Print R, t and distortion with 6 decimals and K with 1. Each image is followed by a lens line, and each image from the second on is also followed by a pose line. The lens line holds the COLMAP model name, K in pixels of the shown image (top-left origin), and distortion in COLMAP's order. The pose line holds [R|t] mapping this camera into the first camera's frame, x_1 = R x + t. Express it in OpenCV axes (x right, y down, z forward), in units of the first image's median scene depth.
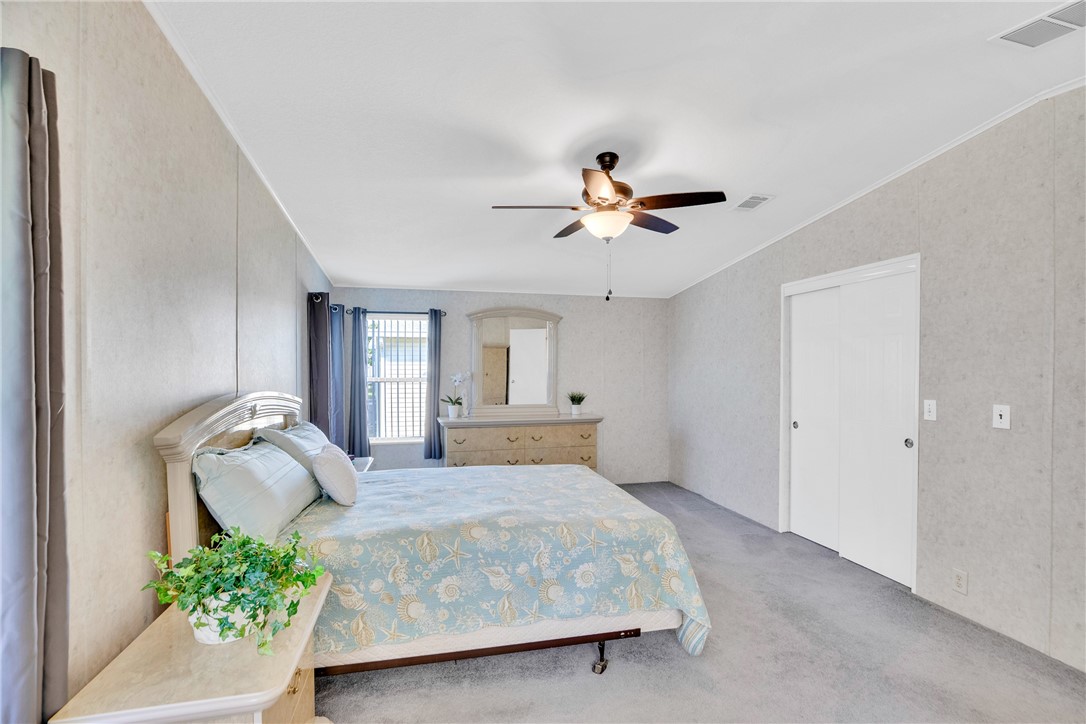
lens RADIAL K [[489.8, 0, 545.0], [0, 489.8, 373.6], [0, 0, 1]] dist [-0.071359, 0.000015]
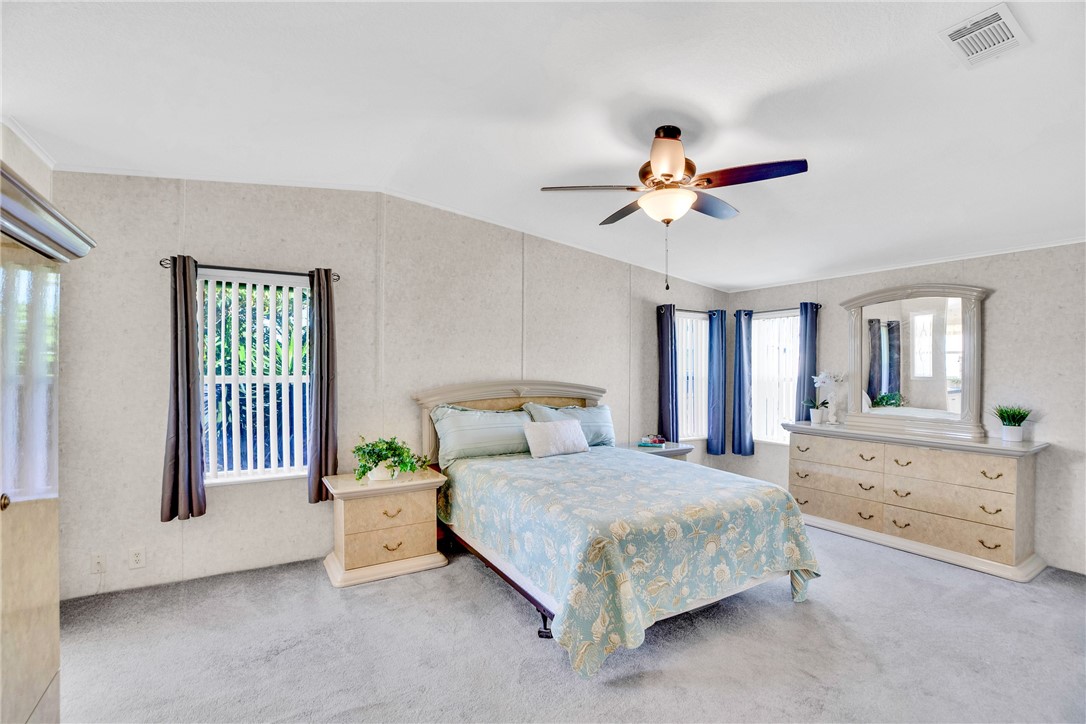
lens RADIAL K [[489.8, 0, 545.0], [0, 489.8, 373.6], [0, 0, 1]] dist [-0.071359, 0.000015]
pose [[0.300587, 0.004276, -0.953745, 0.493346], [-0.012975, 0.999916, 0.000394, 0.005581], [0.953666, 0.012257, 0.300617, 0.279648]]
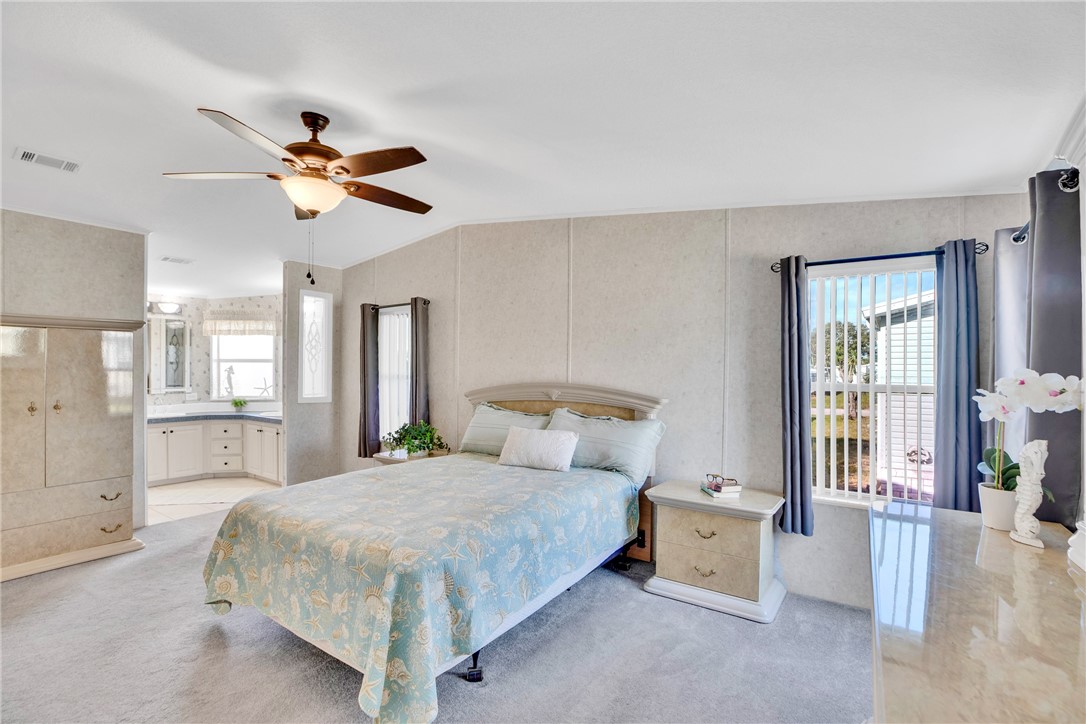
lens RADIAL K [[502.9, 0, 545.1], [0, 502.9, 369.9], [0, 0, 1]] dist [-0.000809, -0.000133]
pose [[-0.744306, 0.000627, -0.667838, 0.231588], [-0.010459, 0.999866, 0.012595, -0.011216], [0.667757, 0.016360, -0.744200, 1.034889]]
